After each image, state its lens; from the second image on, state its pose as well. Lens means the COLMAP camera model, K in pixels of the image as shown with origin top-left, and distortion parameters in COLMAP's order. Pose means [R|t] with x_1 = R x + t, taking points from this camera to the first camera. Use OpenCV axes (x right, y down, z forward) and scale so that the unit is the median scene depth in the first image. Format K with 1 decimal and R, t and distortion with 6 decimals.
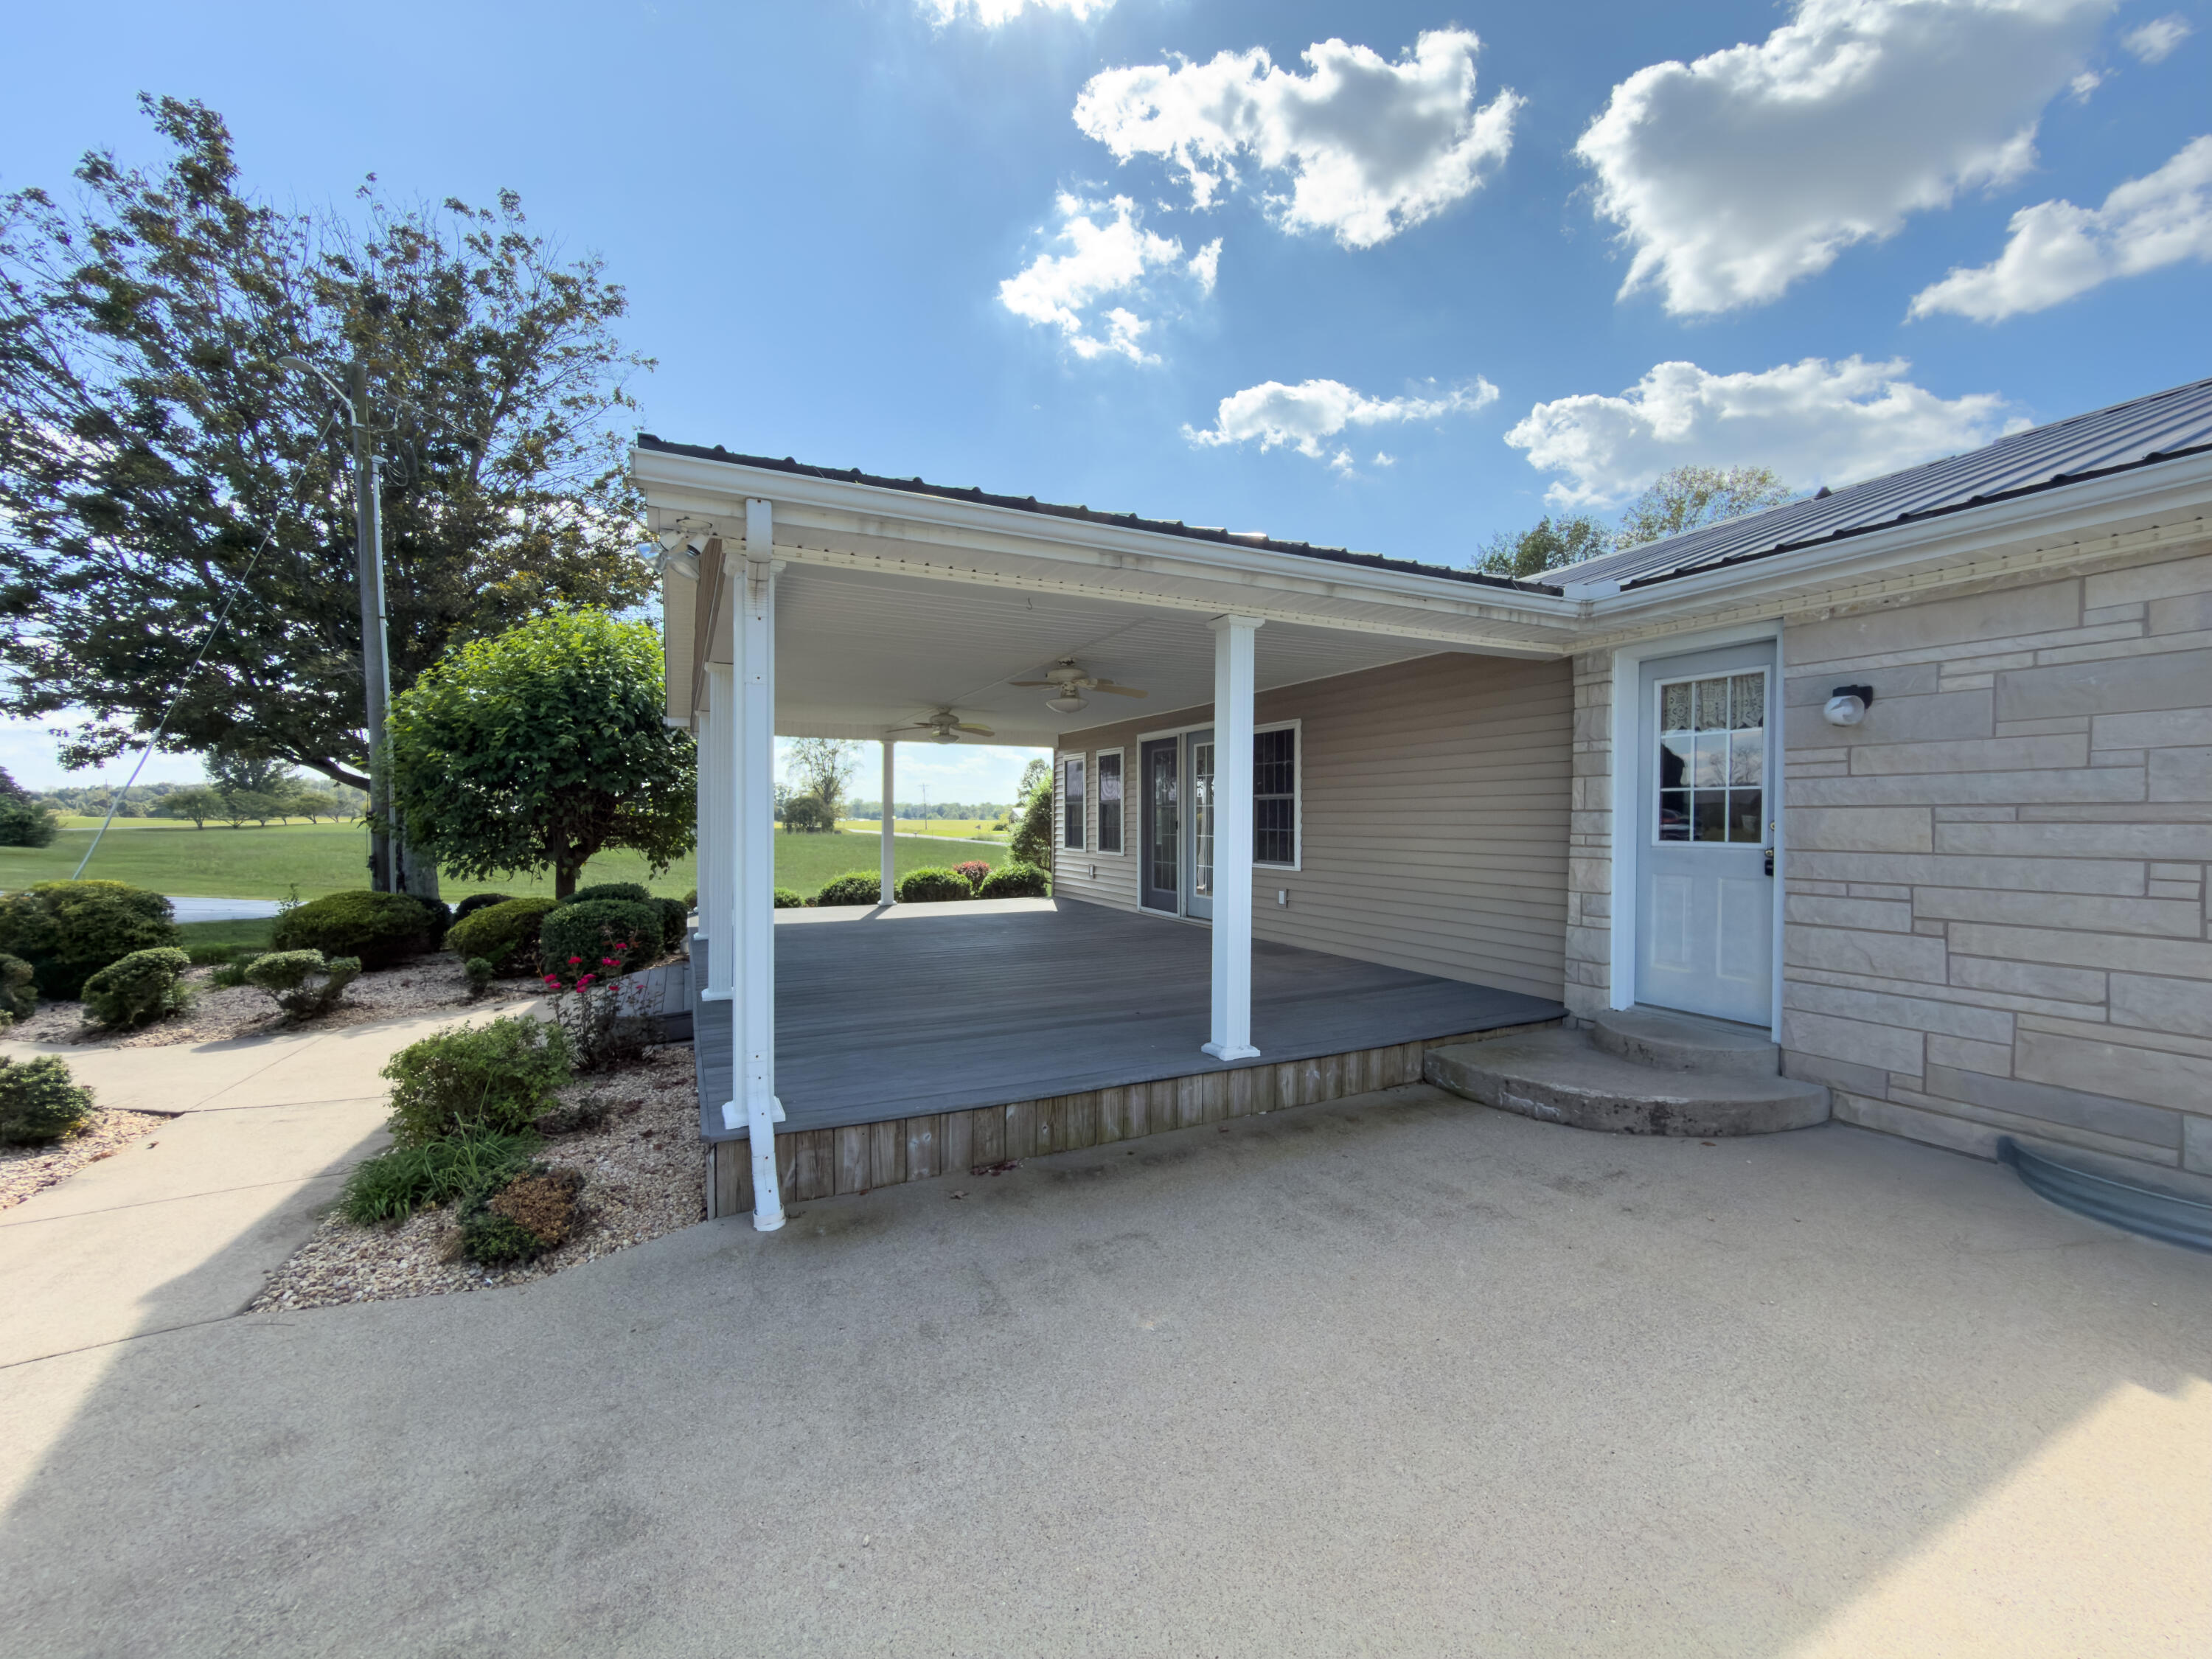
lens RADIAL K [[881.0, 0, 1103.4], [0, 881.0, 830.5], [0, 0, 1]] dist [-0.000458, -0.000132]
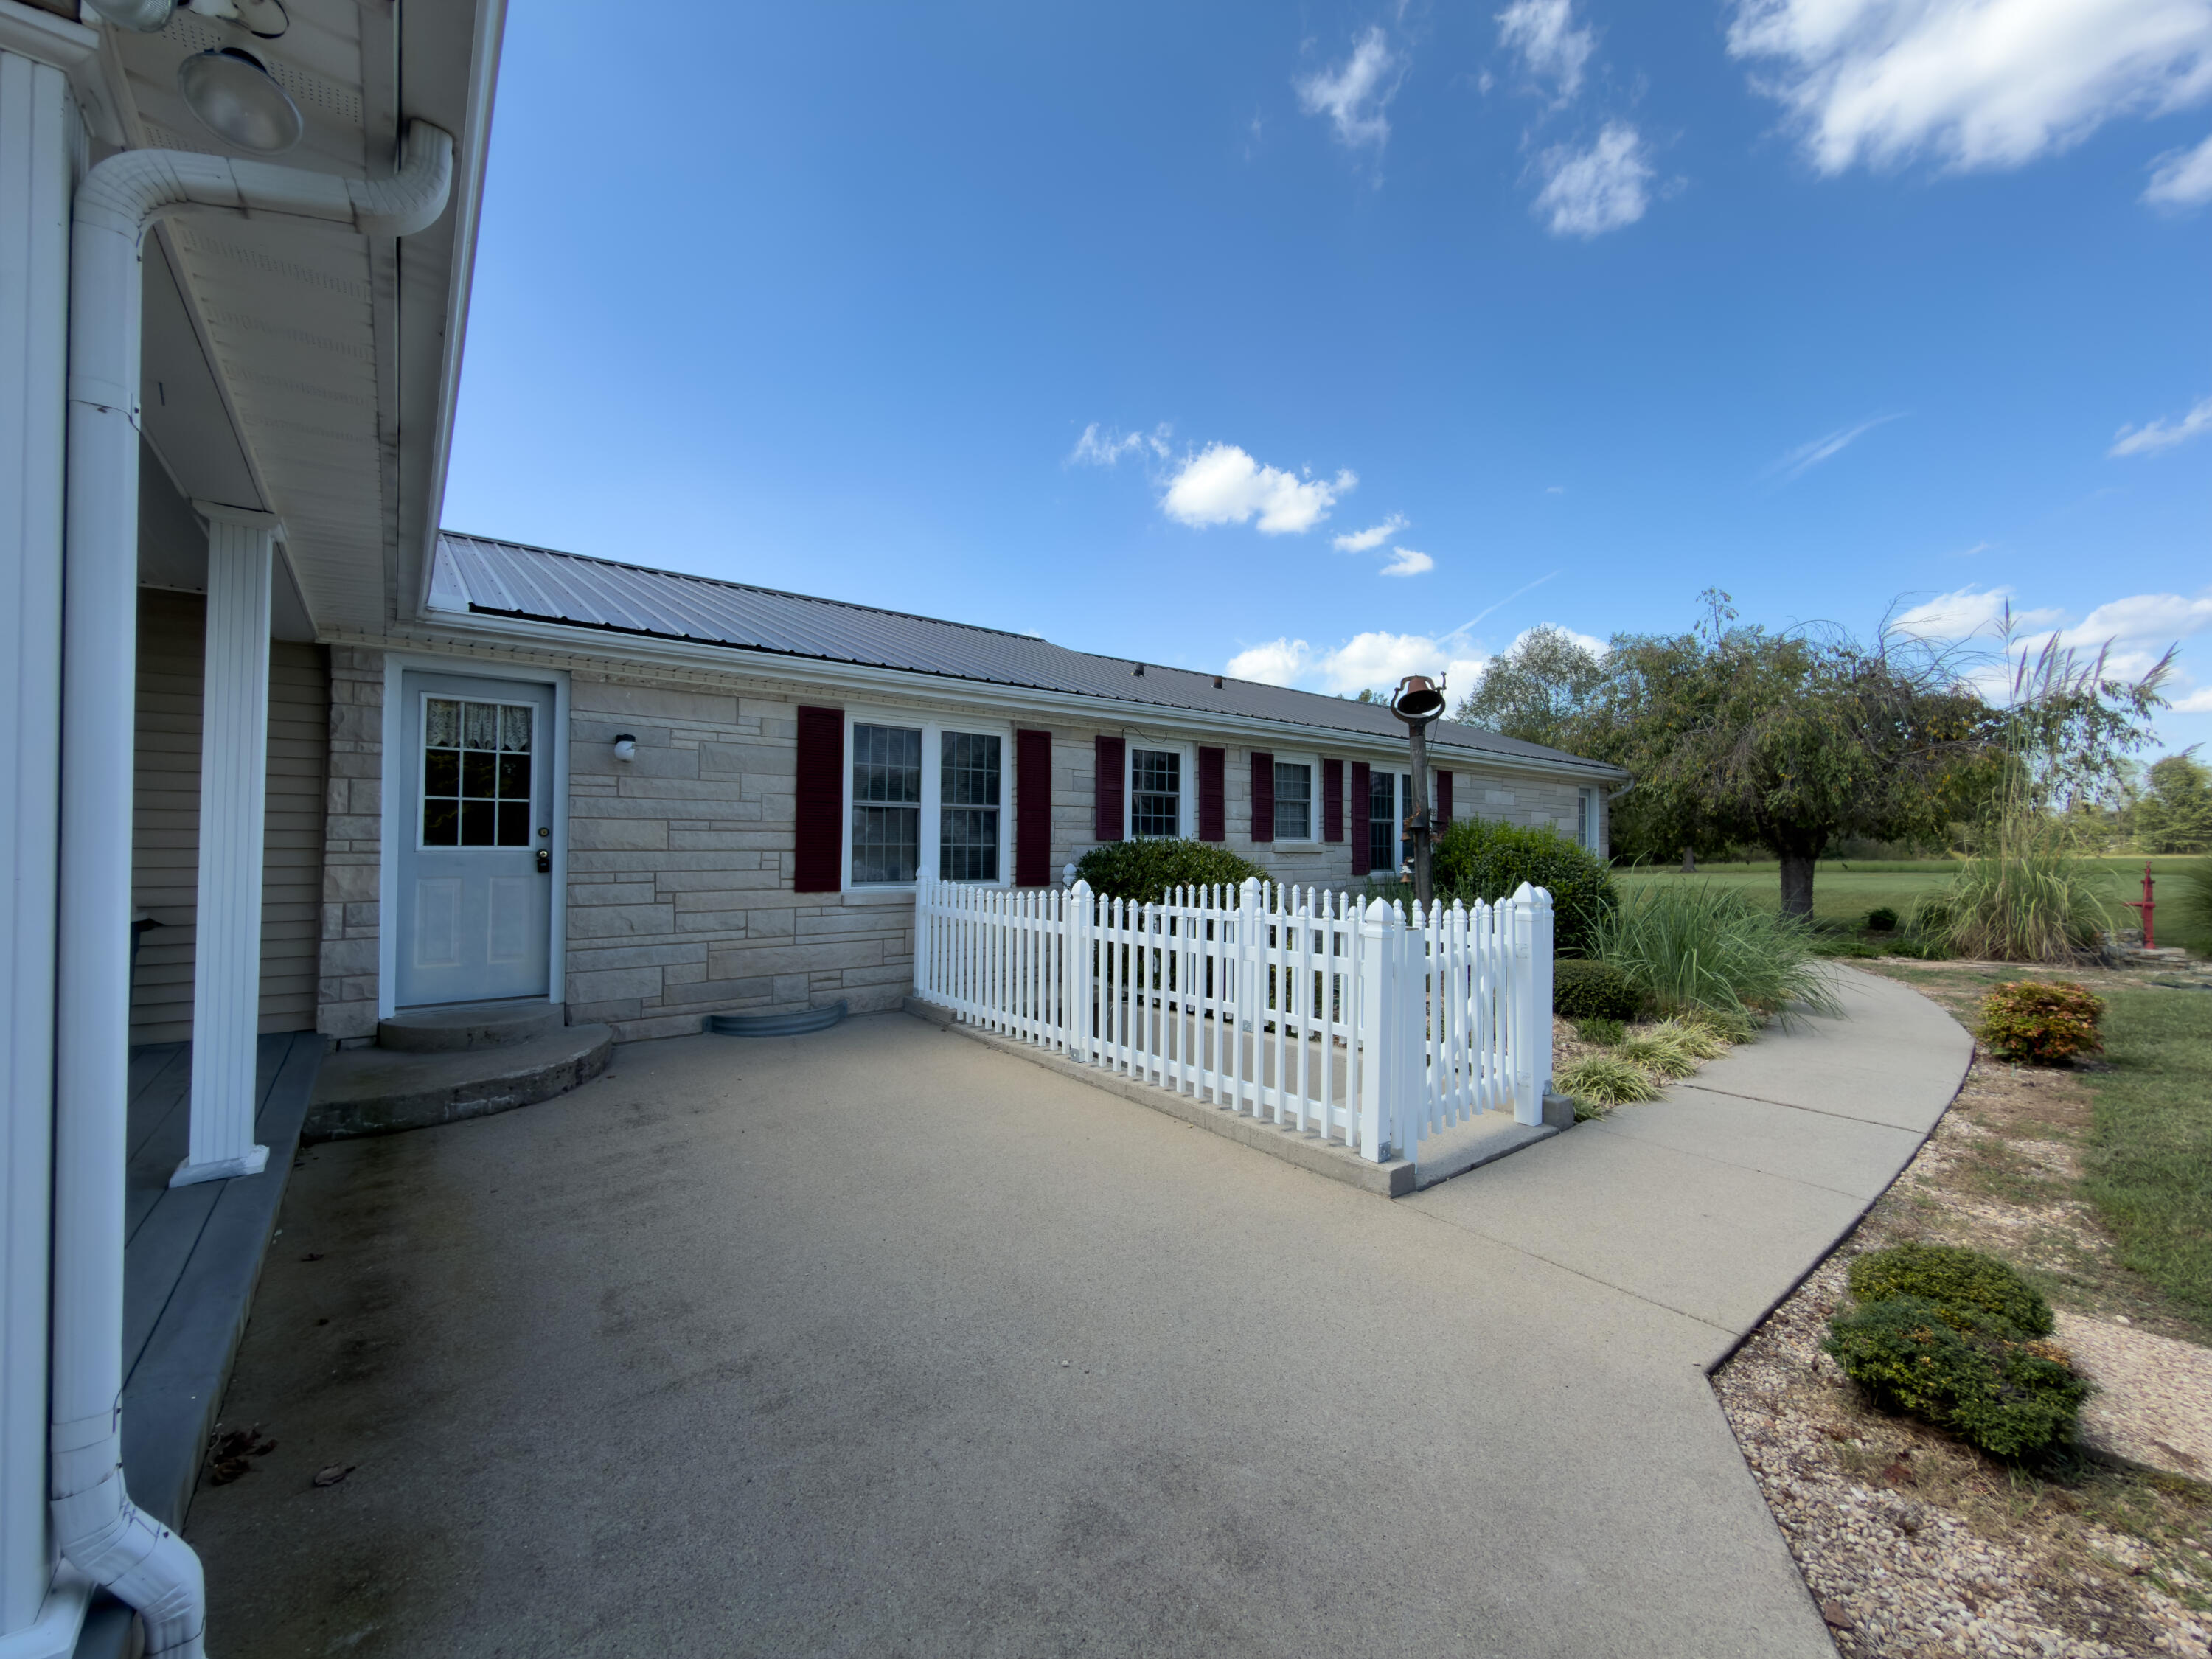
lens RADIAL K [[881.0, 0, 1103.4], [0, 881.0, 830.5], [0, 0, 1]] dist [-0.000458, -0.000132]
pose [[-0.222362, 0.012765, 0.974881, -0.596722], [0.006698, 0.999911, -0.011565, 0.011598], [-0.974941, 0.003958, -0.222428, 0.469996]]
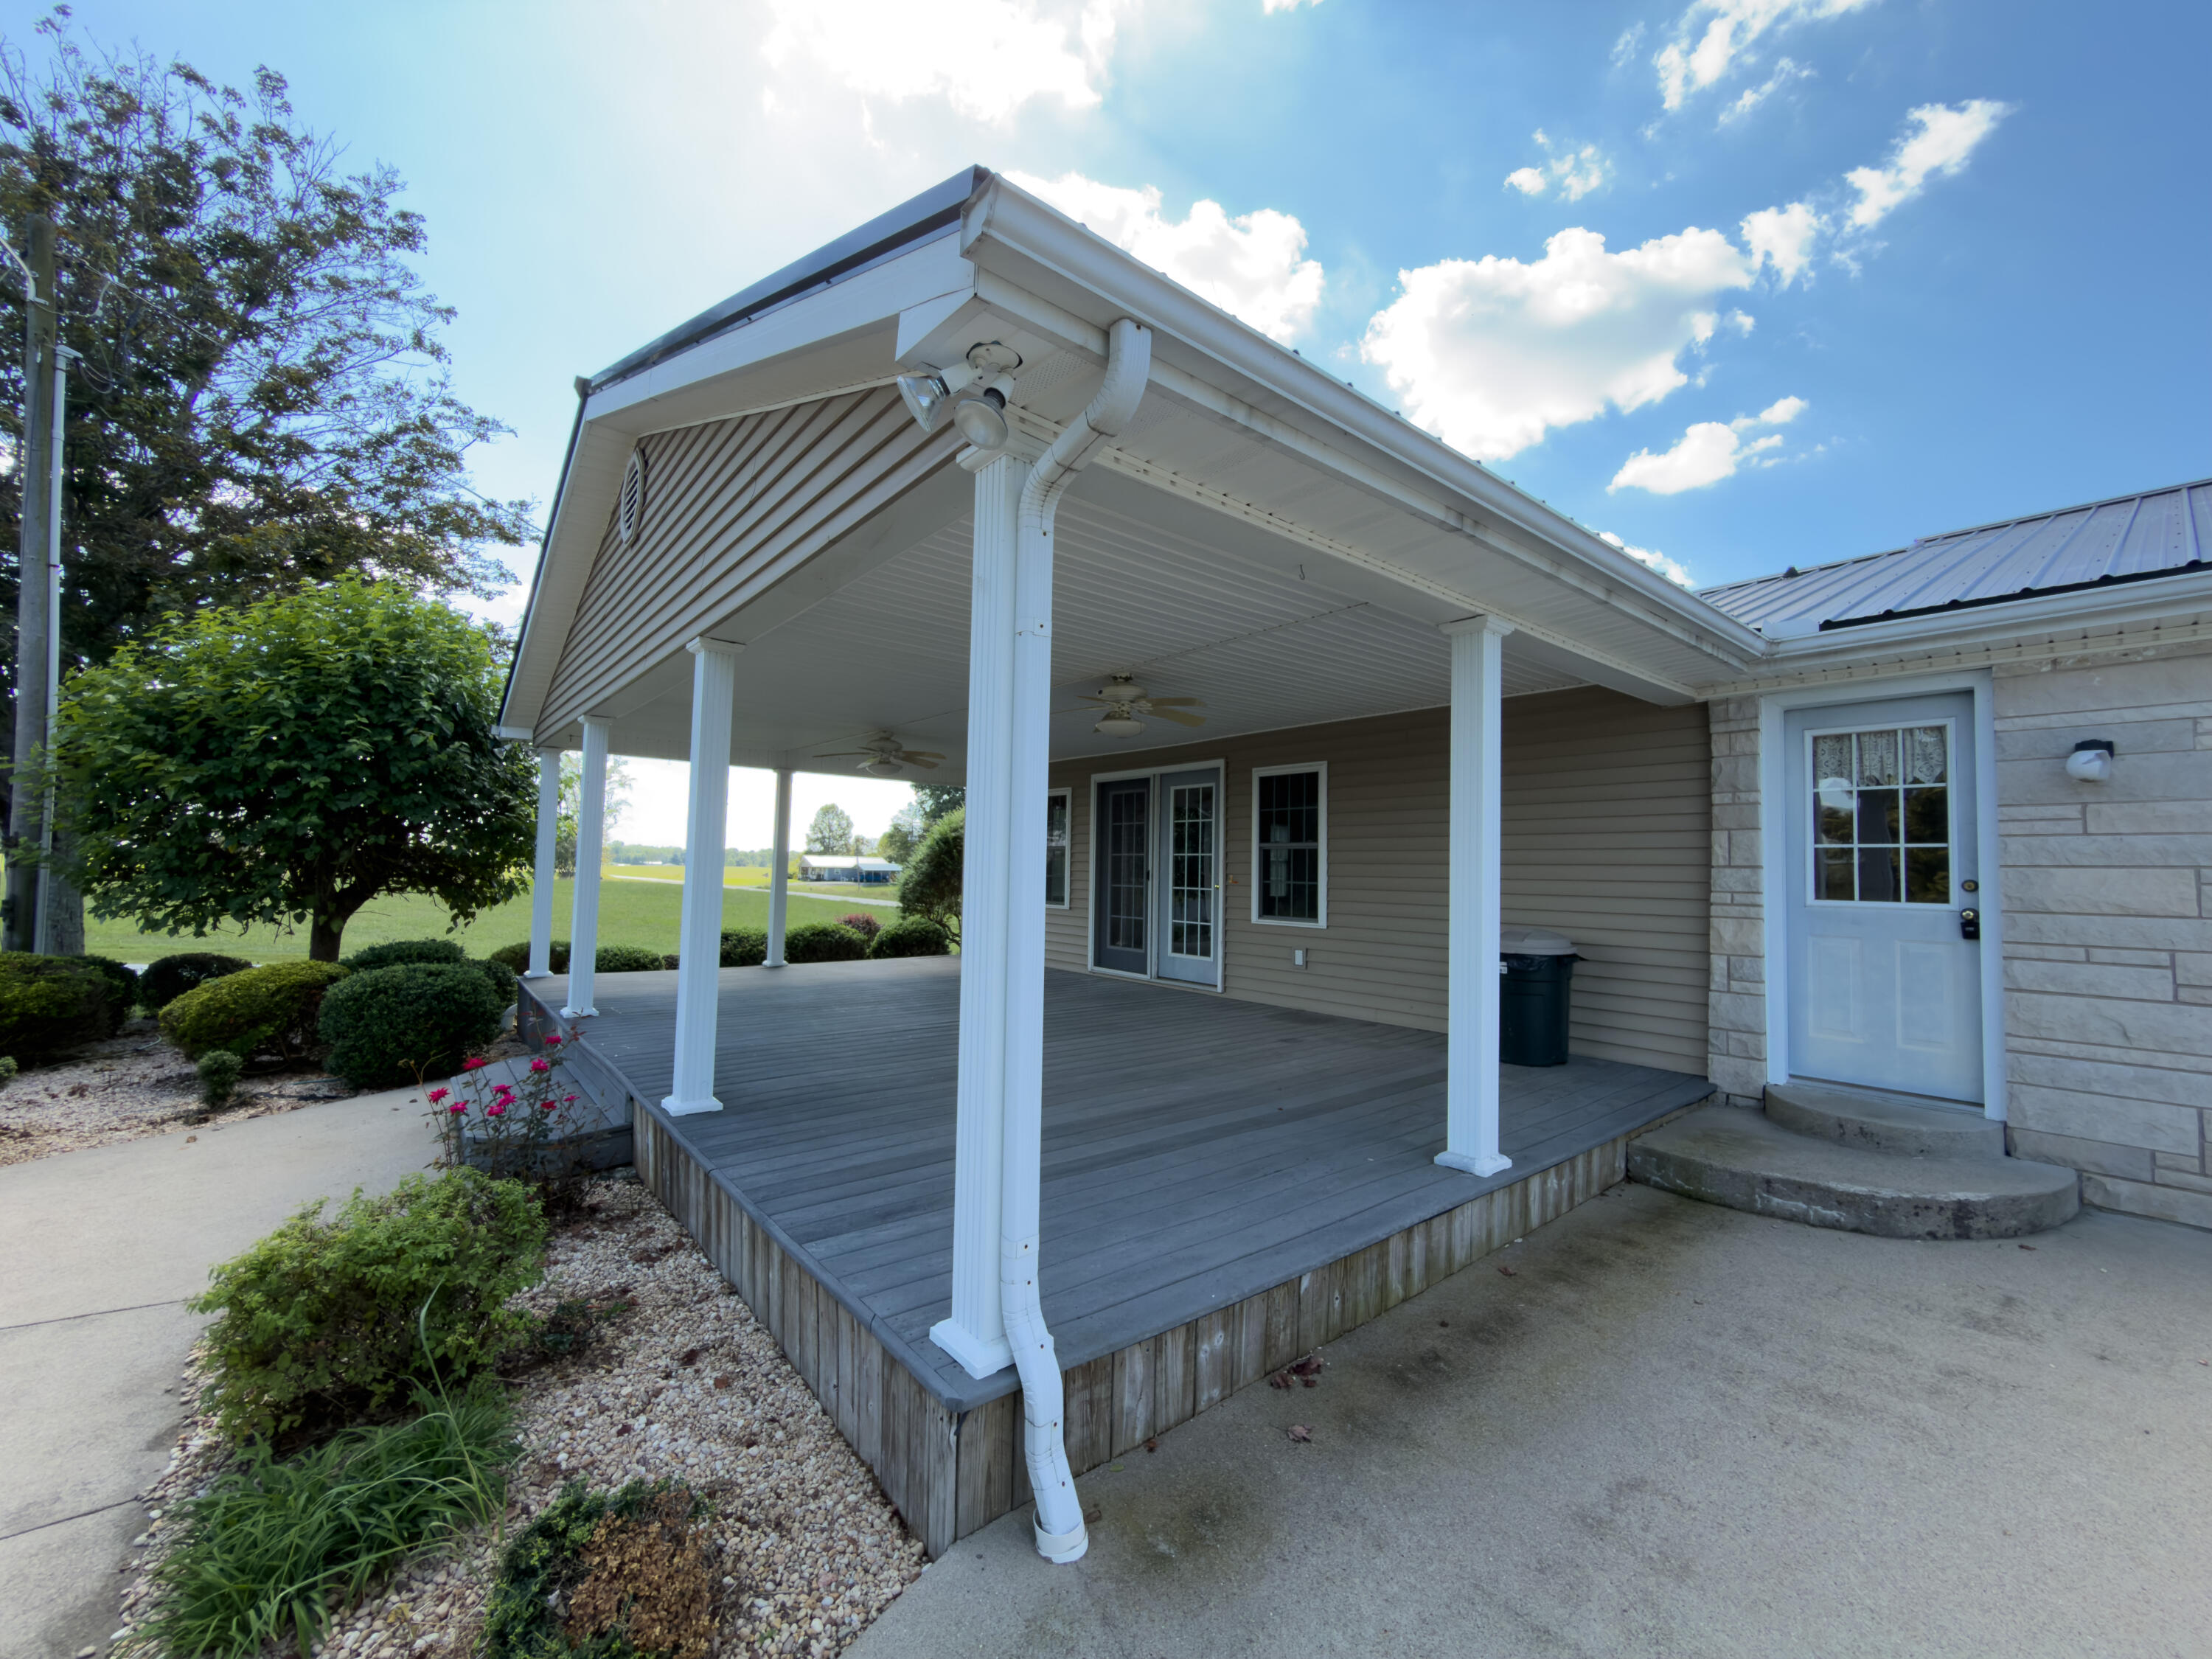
lens RADIAL K [[883.9, 0, 1106.0], [0, 883.9, 829.5], [0, 0, 1]] dist [-0.001418, 0.000428]
pose [[0.972590, 0.029191, 0.230685, -0.340364], [-0.015340, 0.997983, -0.061608, 0.006665], [-0.232018, 0.056380, 0.971076, 0.270313]]
